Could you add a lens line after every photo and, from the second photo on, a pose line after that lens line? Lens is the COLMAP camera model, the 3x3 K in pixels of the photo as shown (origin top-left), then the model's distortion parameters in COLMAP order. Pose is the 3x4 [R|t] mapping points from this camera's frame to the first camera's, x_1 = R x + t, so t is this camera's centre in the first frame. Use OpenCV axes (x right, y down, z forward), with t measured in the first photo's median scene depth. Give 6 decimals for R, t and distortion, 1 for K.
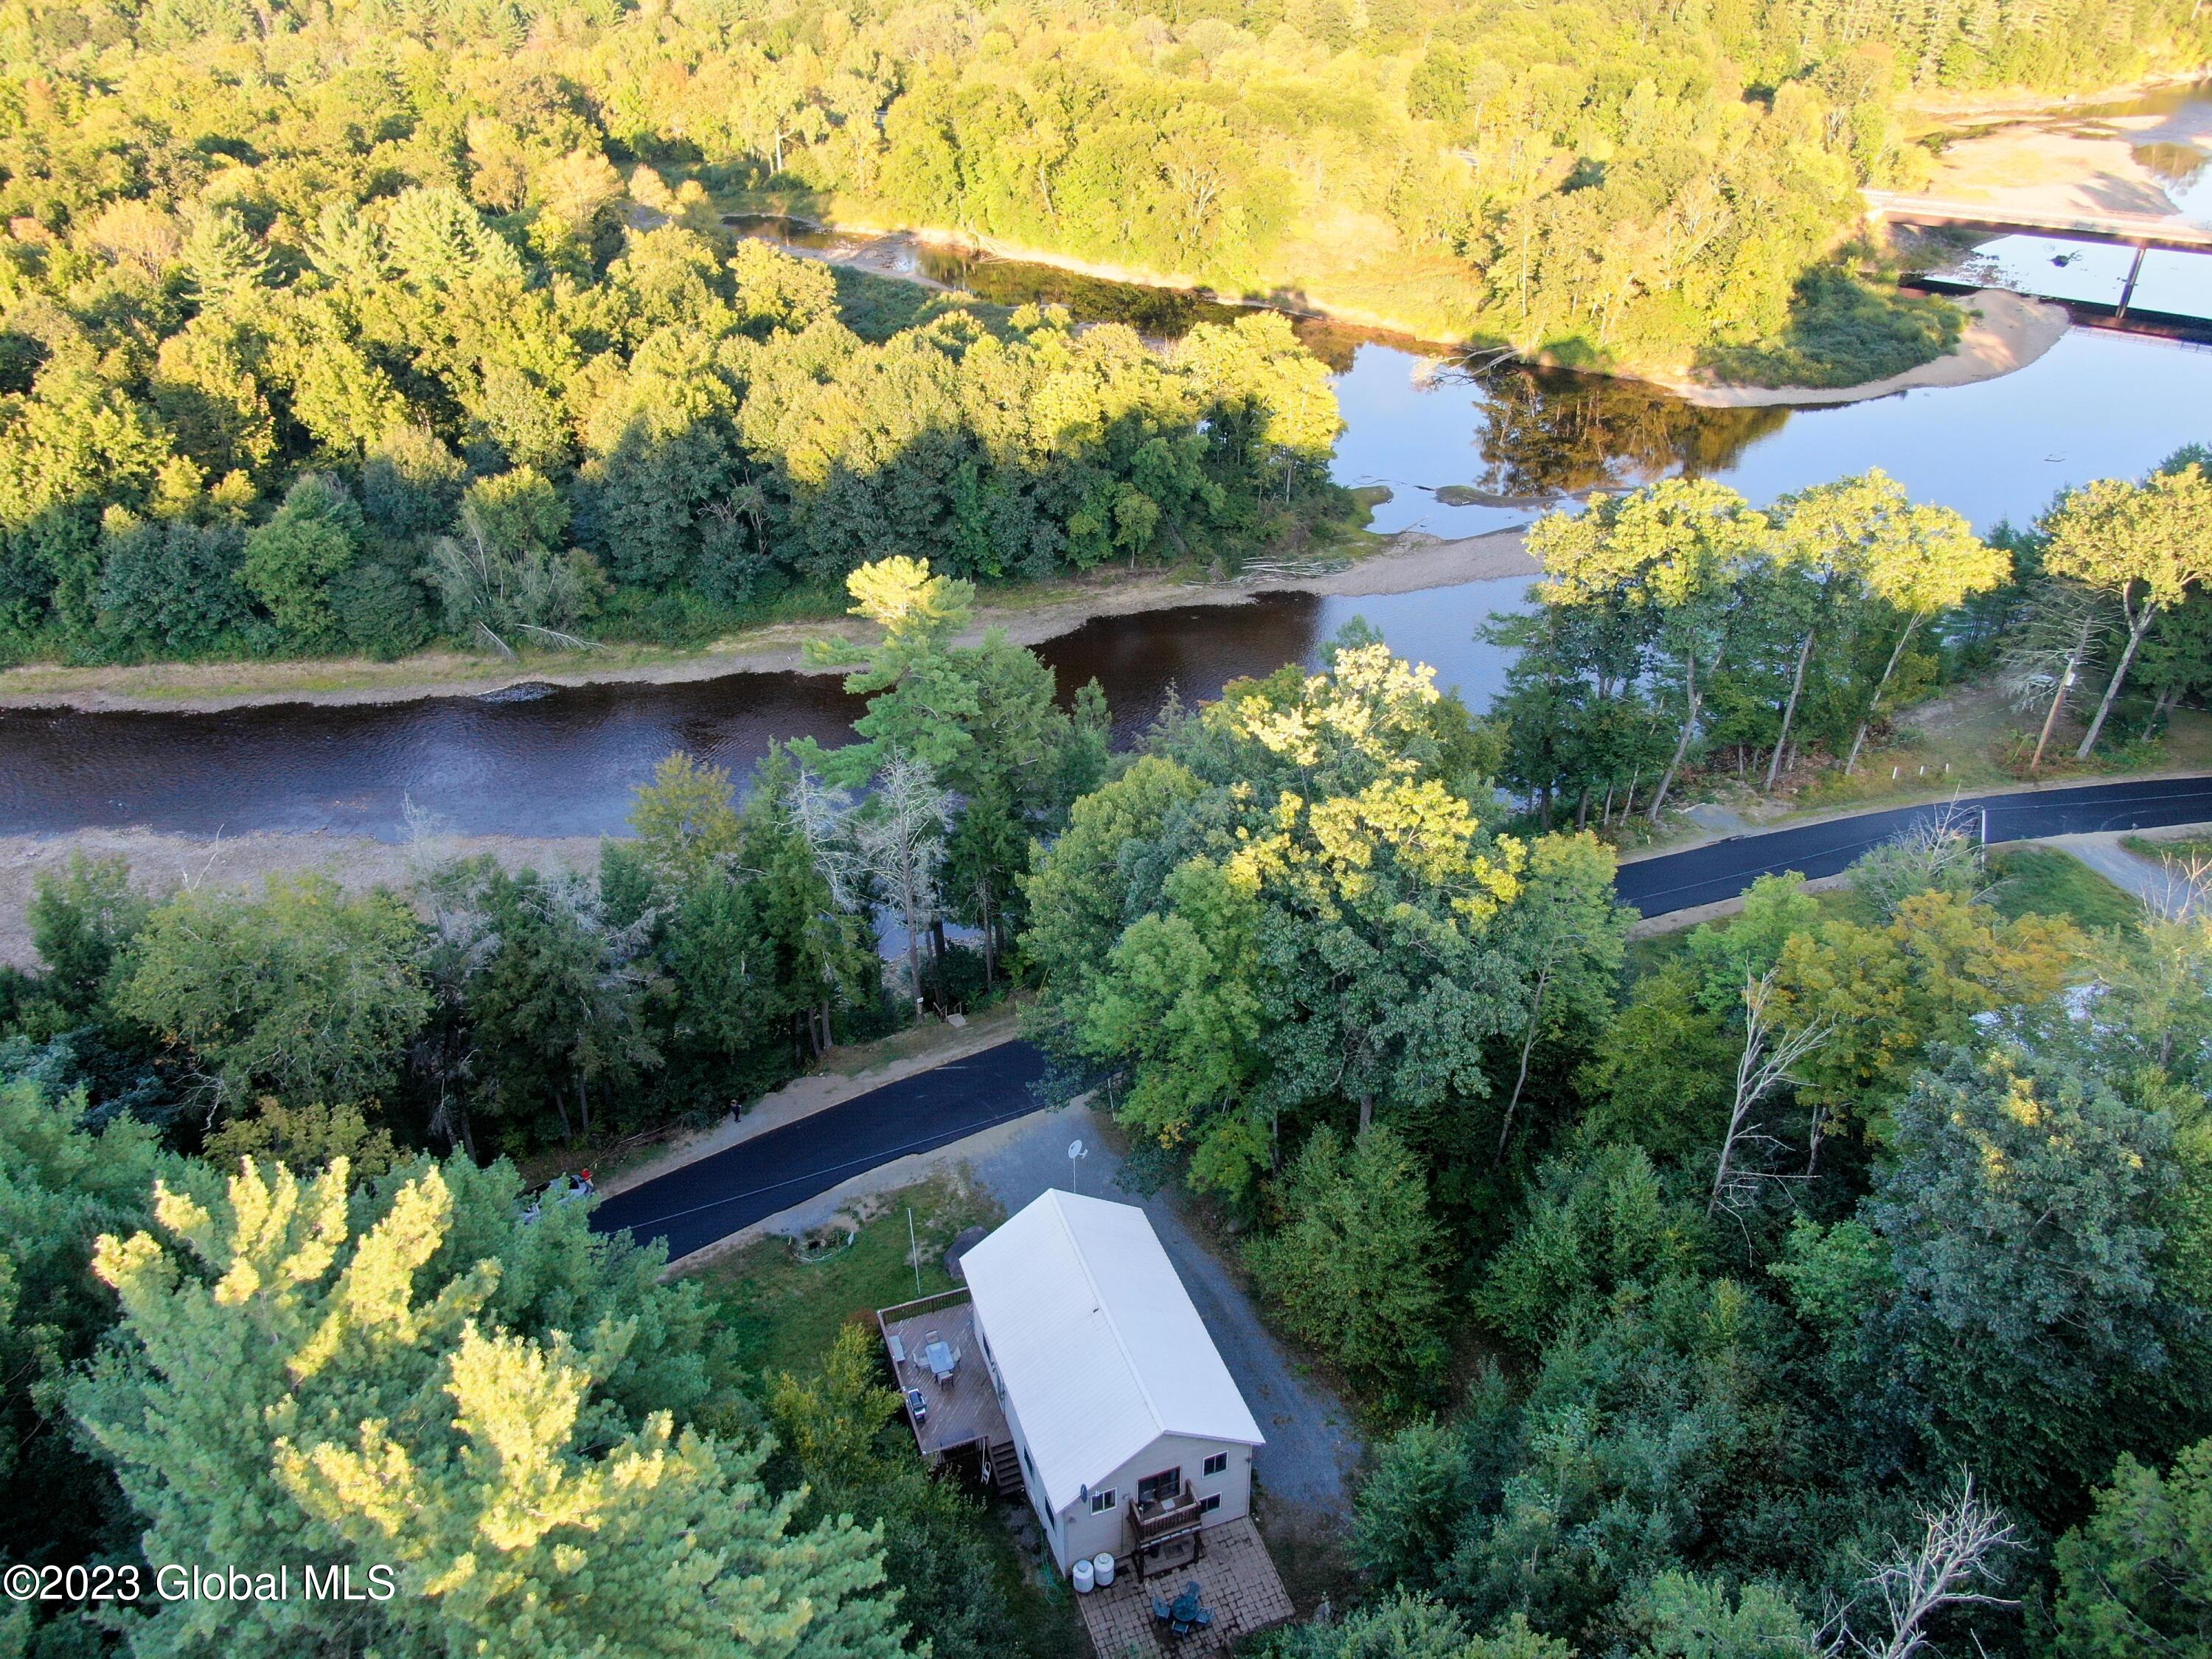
lens RADIAL K [[1595.3, 0, 1108.1], [0, 1595.3, 825.7], [0, 0, 1]] dist [-0.016508, 0.005444]
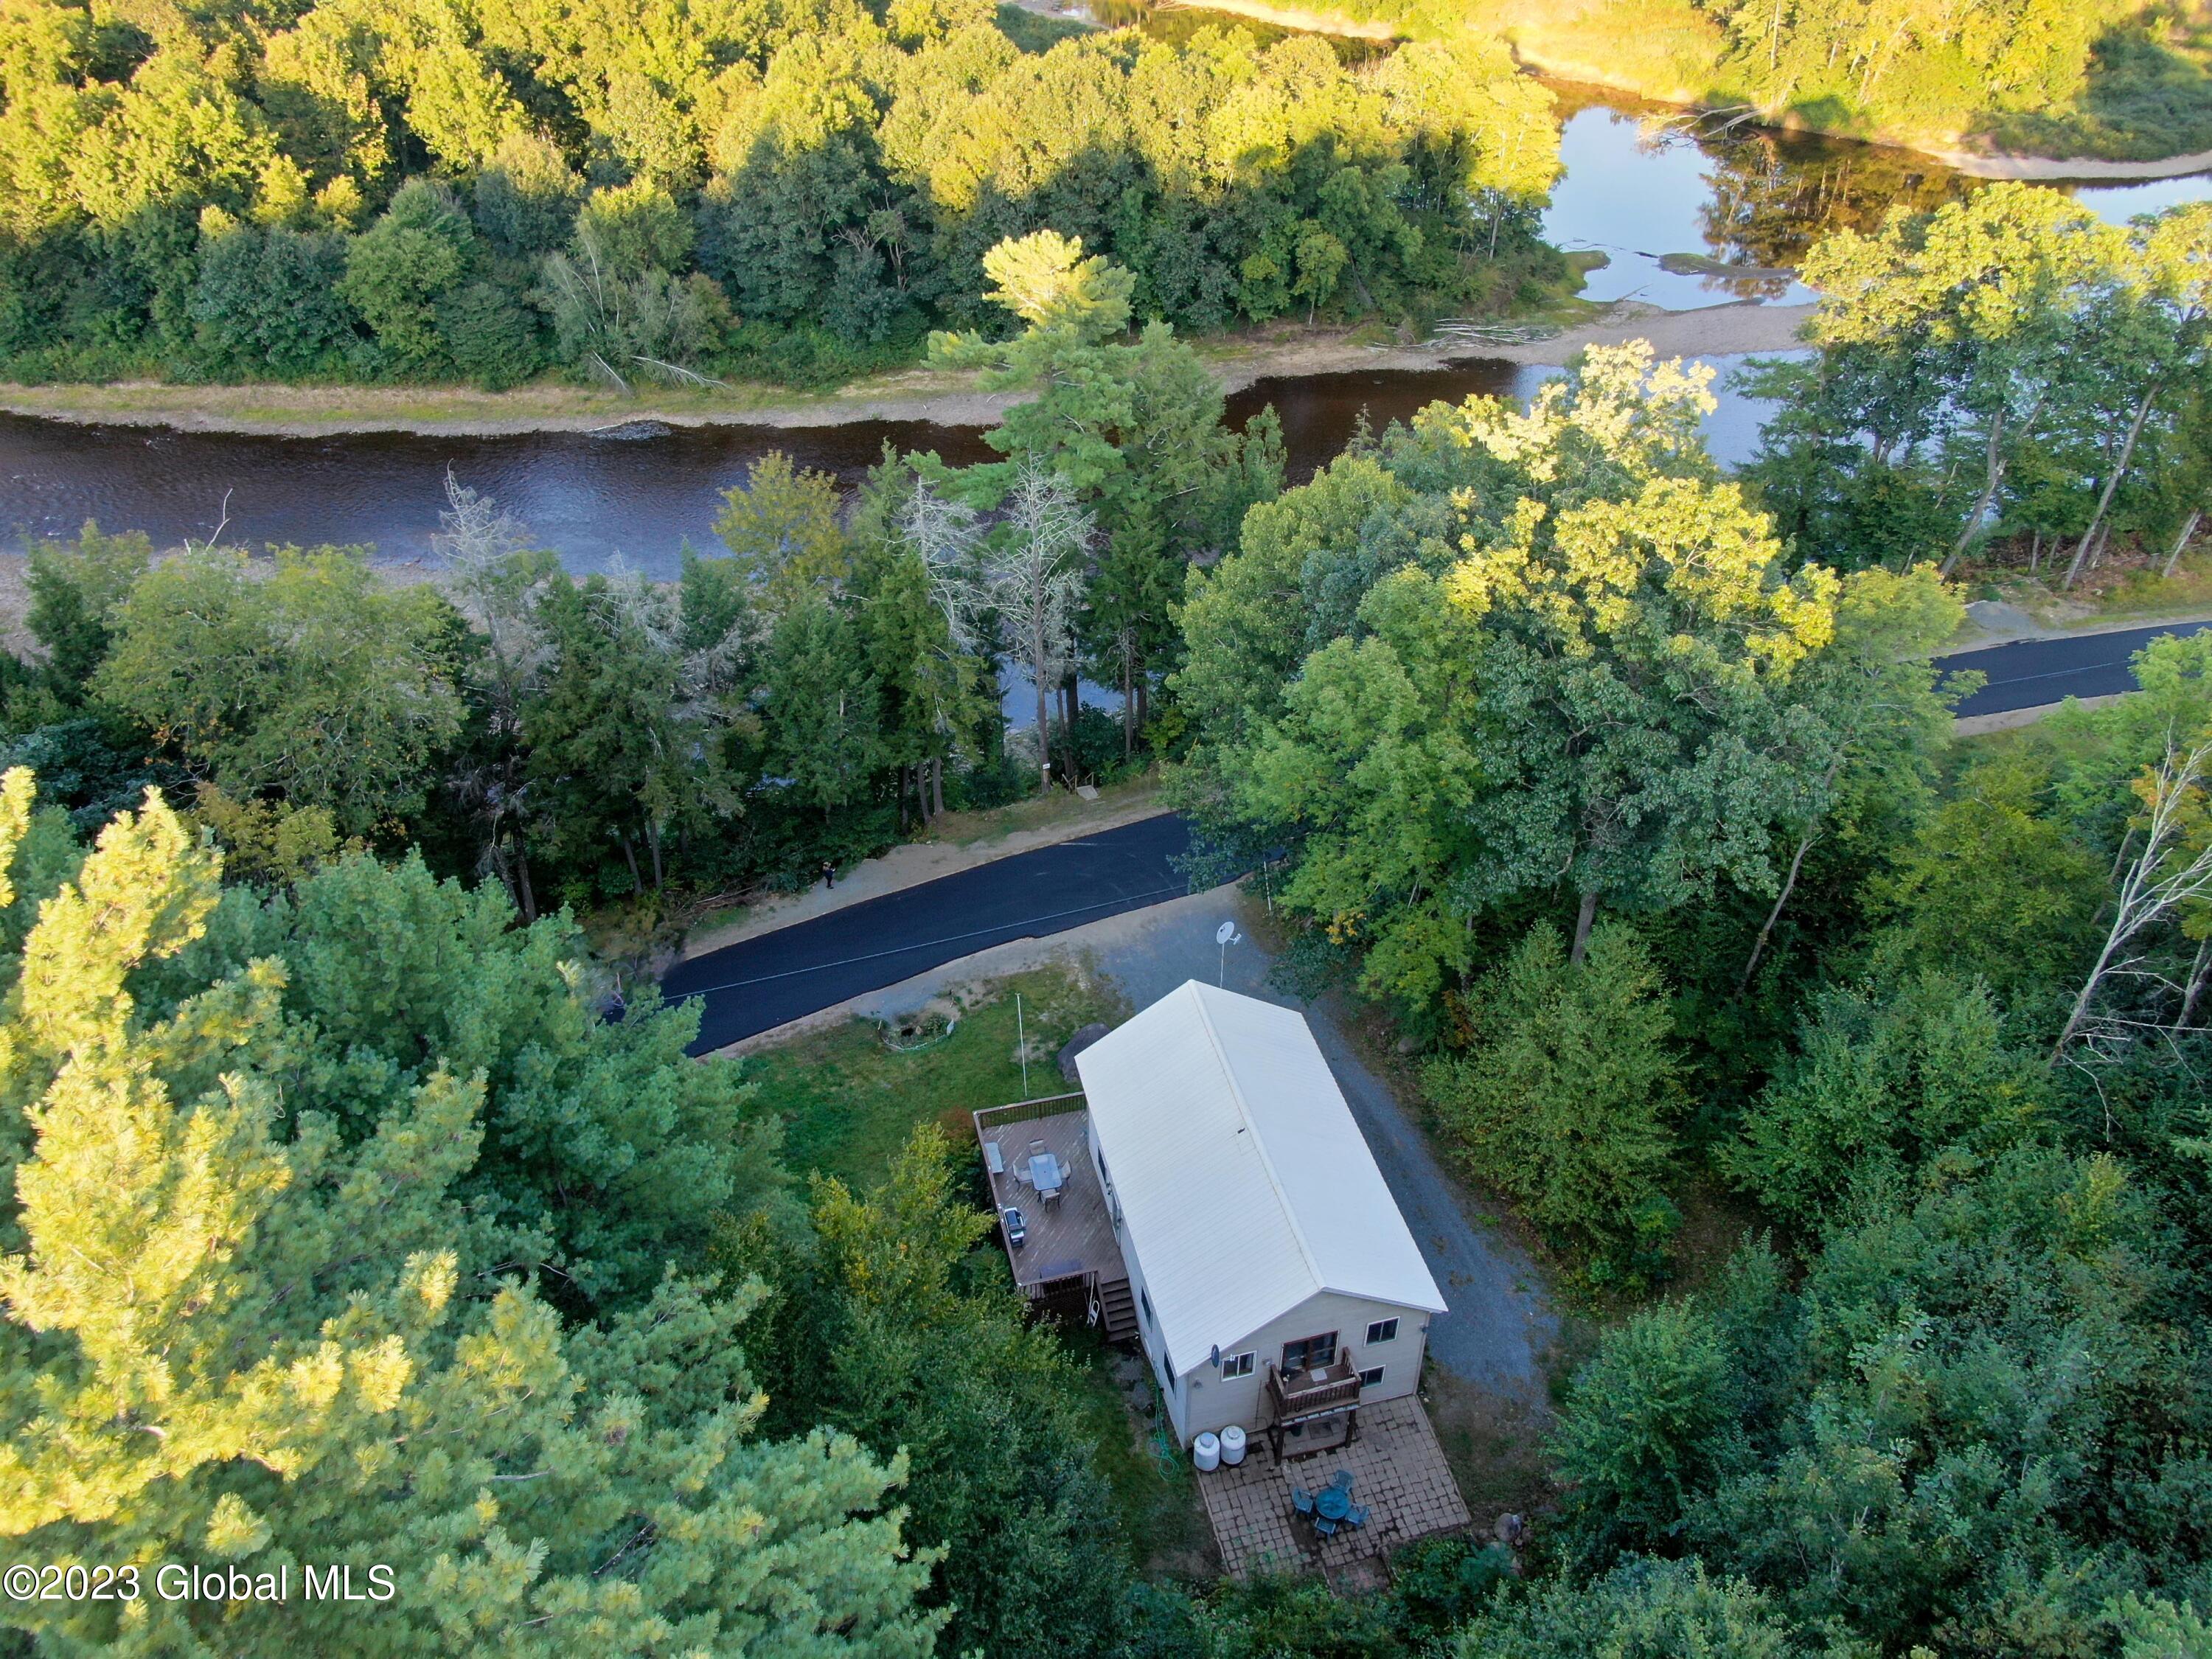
lens RADIAL K [[1595.3, 0, 1108.1], [0, 1595.3, 825.7], [0, 0, 1]] dist [-0.016508, 0.005444]
pose [[0.994670, 0.061594, -0.082687, -0.011675], [-0.052463, 0.992723, 0.108393, 0.047350], [0.088761, -0.103477, 0.990663, 0.148914]]
